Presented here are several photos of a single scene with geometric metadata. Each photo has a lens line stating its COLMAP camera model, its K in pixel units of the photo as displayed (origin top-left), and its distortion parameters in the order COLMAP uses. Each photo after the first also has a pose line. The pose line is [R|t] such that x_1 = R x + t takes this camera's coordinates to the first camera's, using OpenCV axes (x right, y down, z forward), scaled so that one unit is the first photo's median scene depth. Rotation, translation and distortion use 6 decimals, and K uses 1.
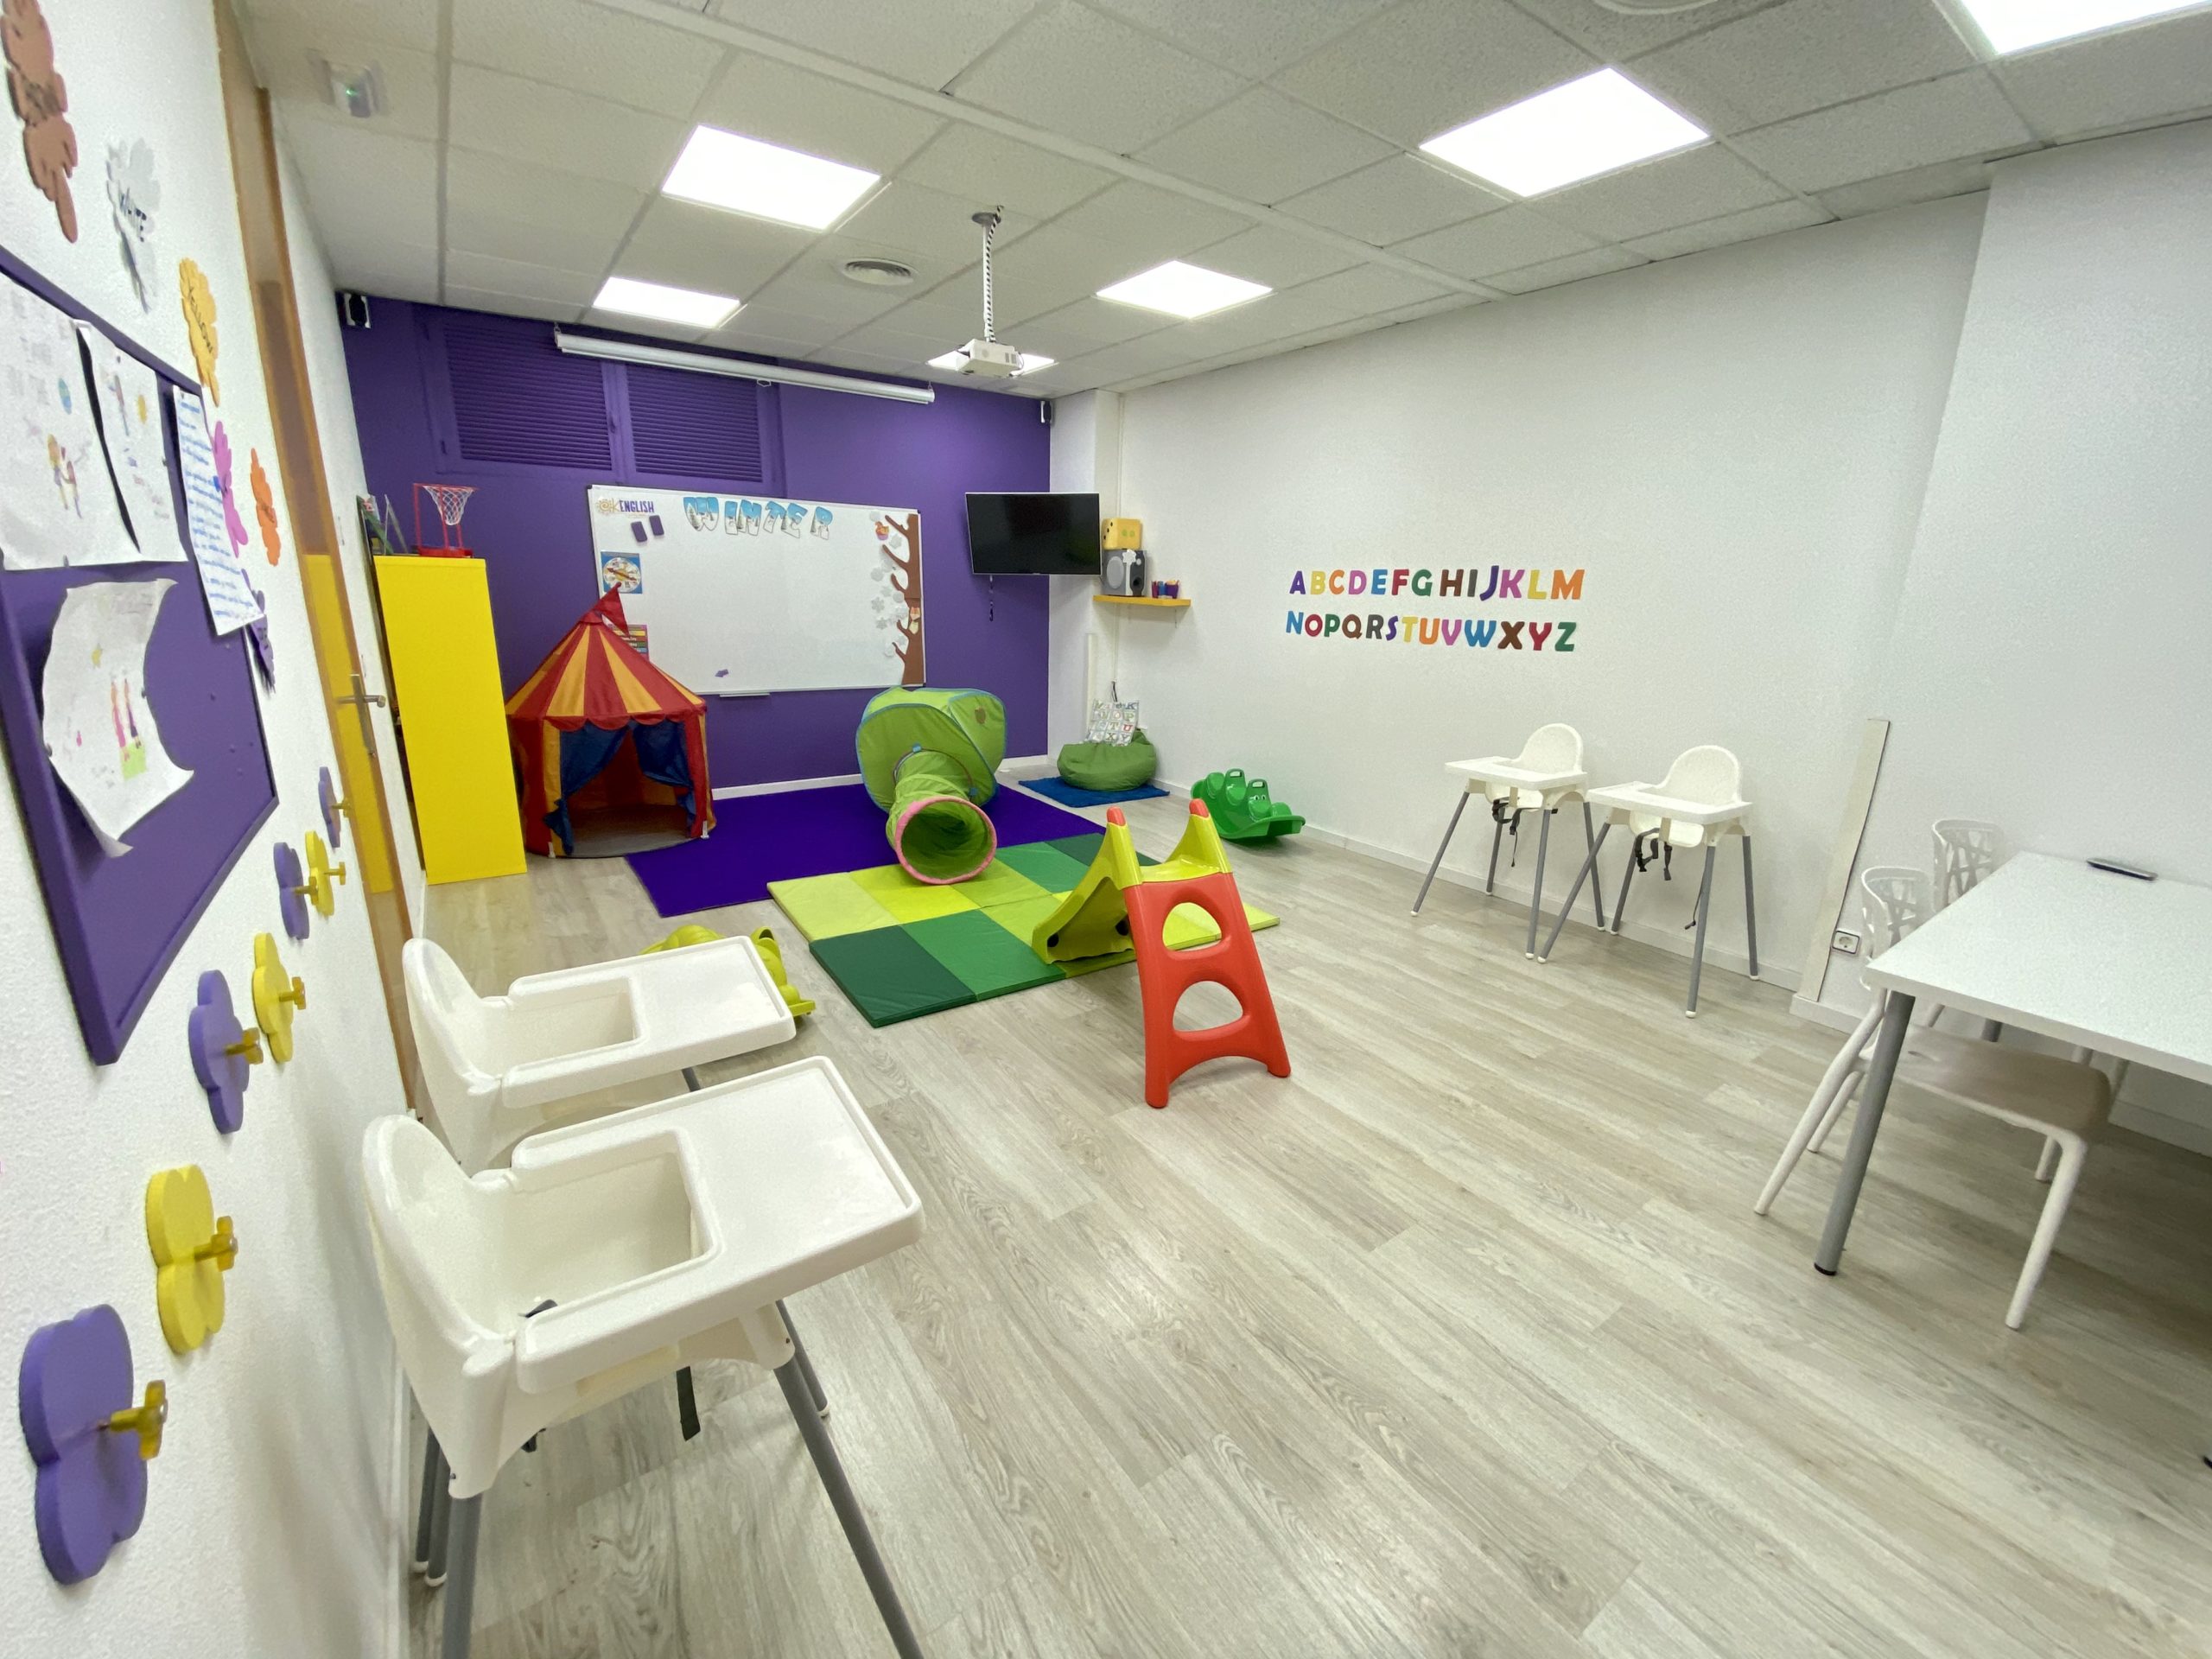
lens RADIAL K [[895.6, 0, 1107.9], [0, 895.6, 833.4], [0, 0, 1]] dist [0.038022, -0.000052]
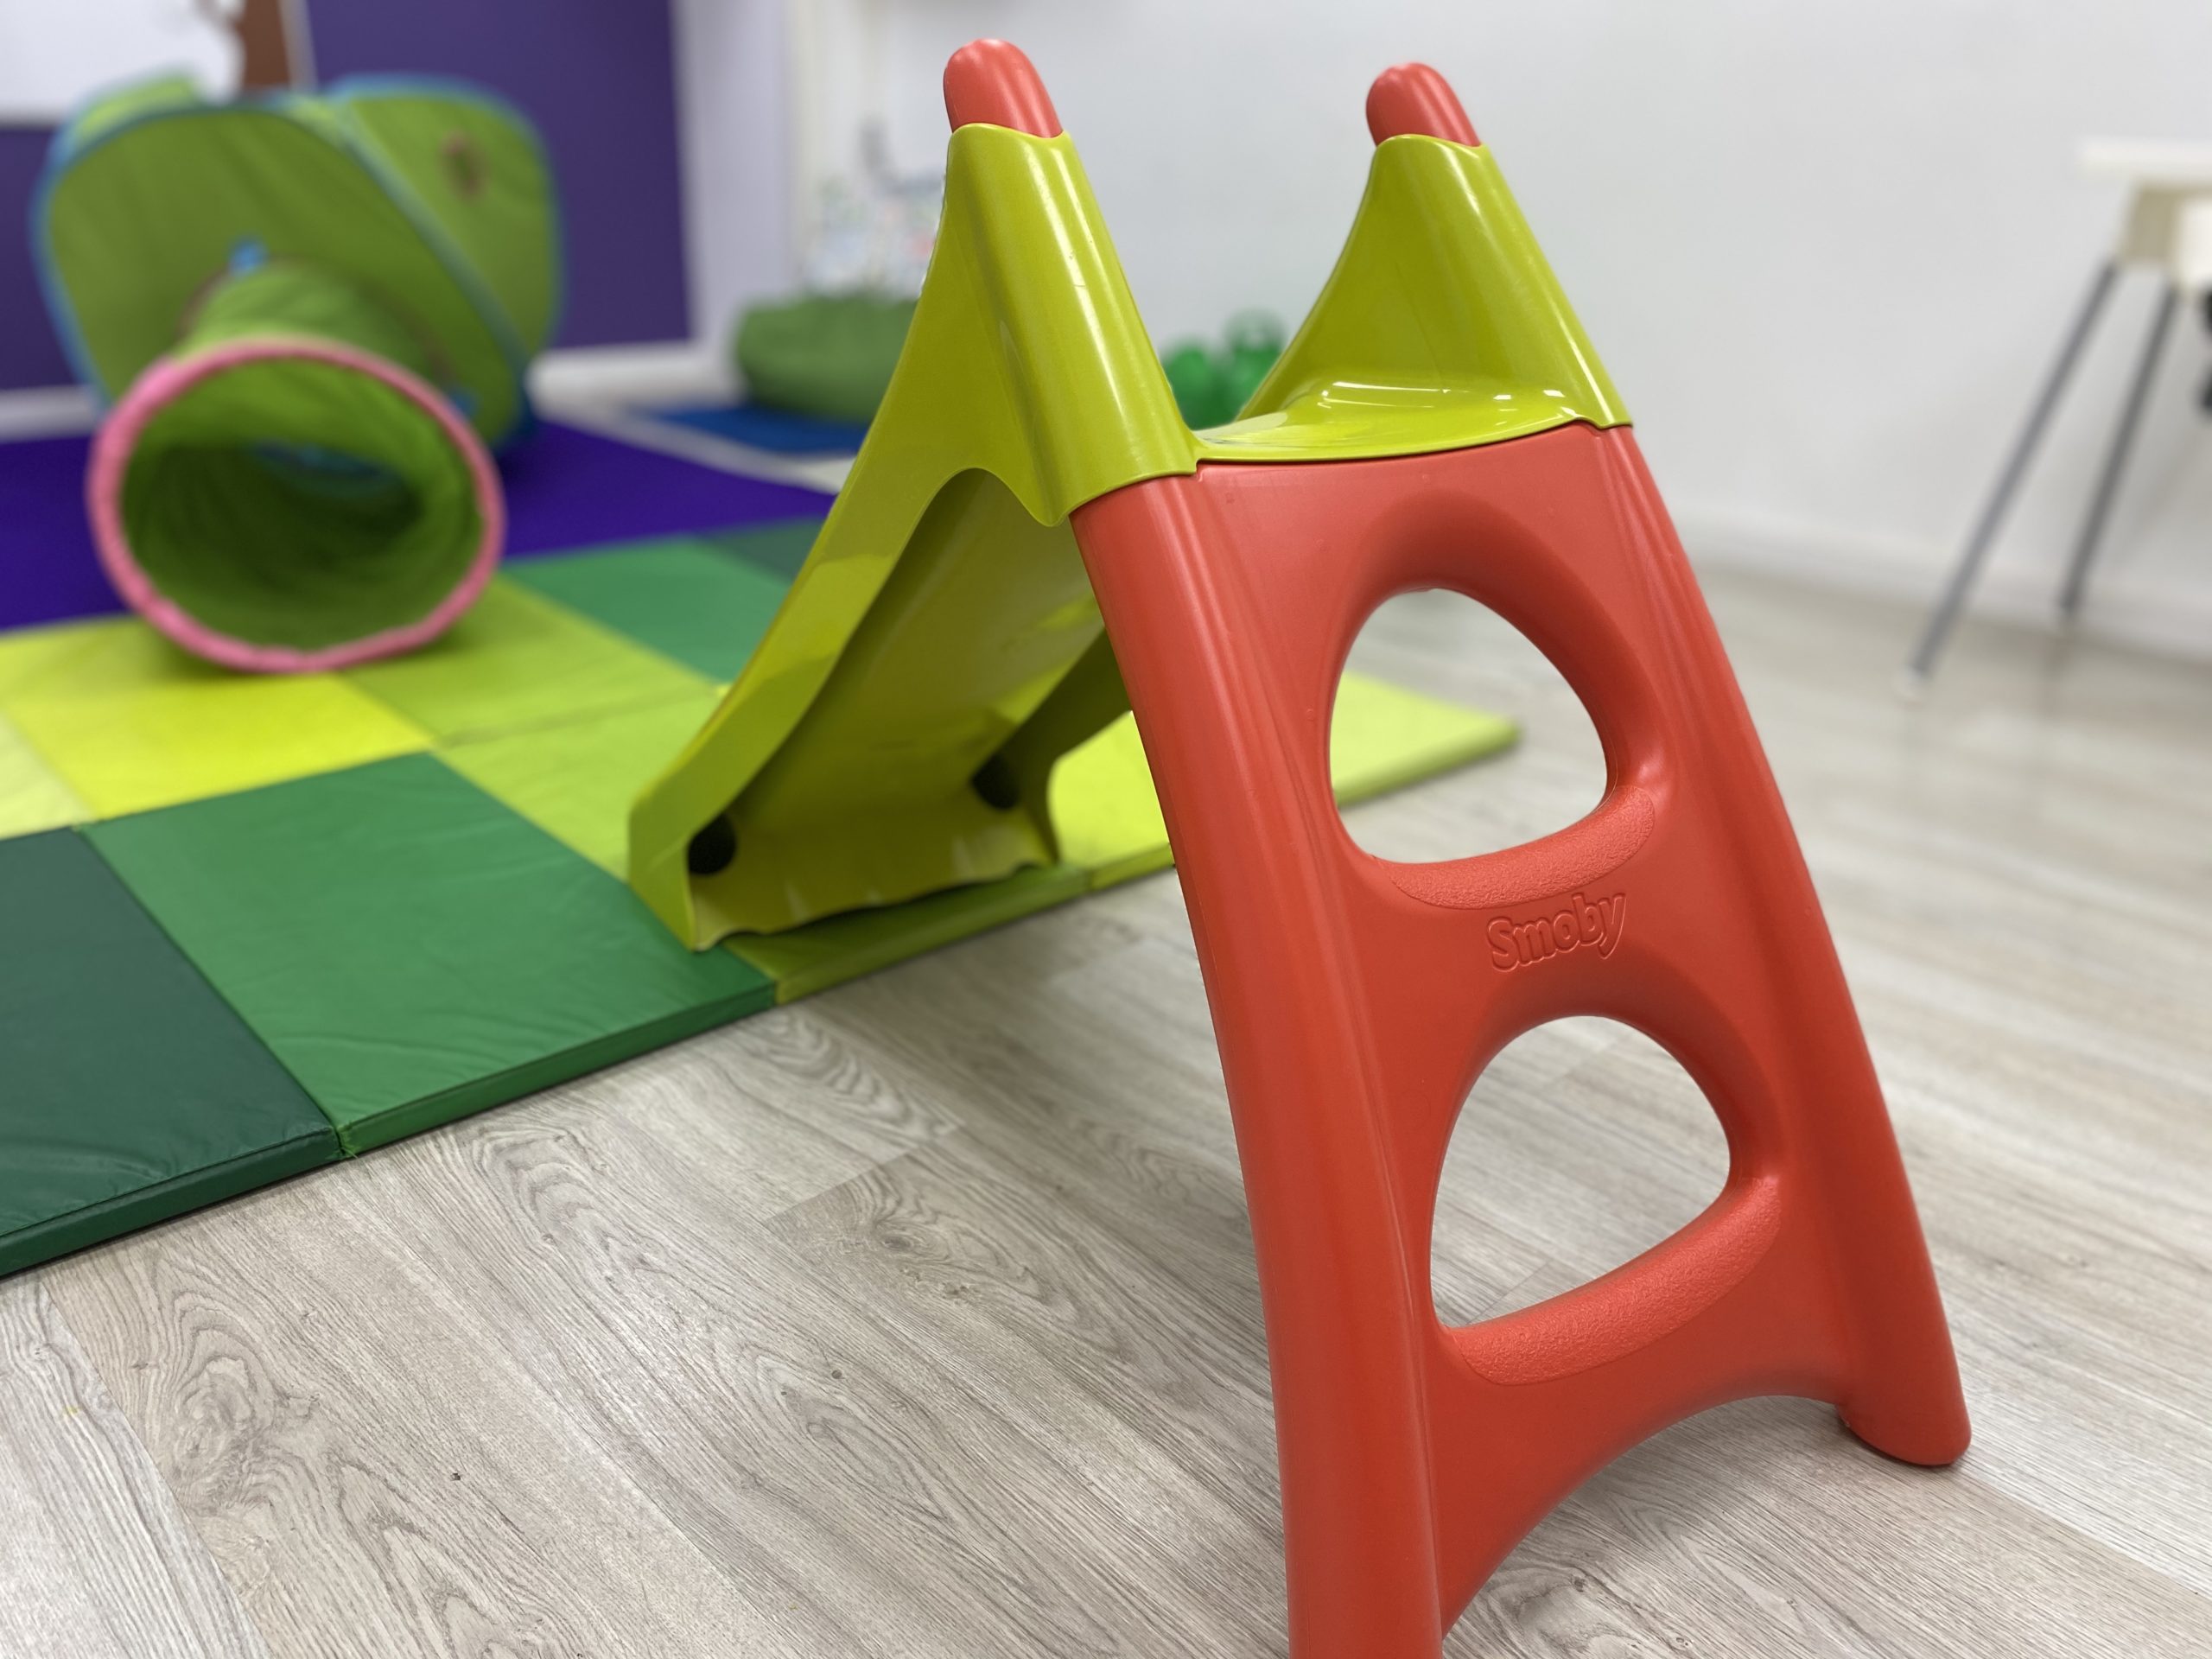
lens RADIAL K [[1687.7, 0, 1107.1], [0, 1687.7, 824.0], [0, 0, 1]] dist [-0.004250, 0.004783]
pose [[0.988761, -0.060539, 0.136698, -0.018392], [0.044940, 0.992412, 0.114448, 0.065602], [-0.142590, -0.107018, 0.983979, 0.539476]]
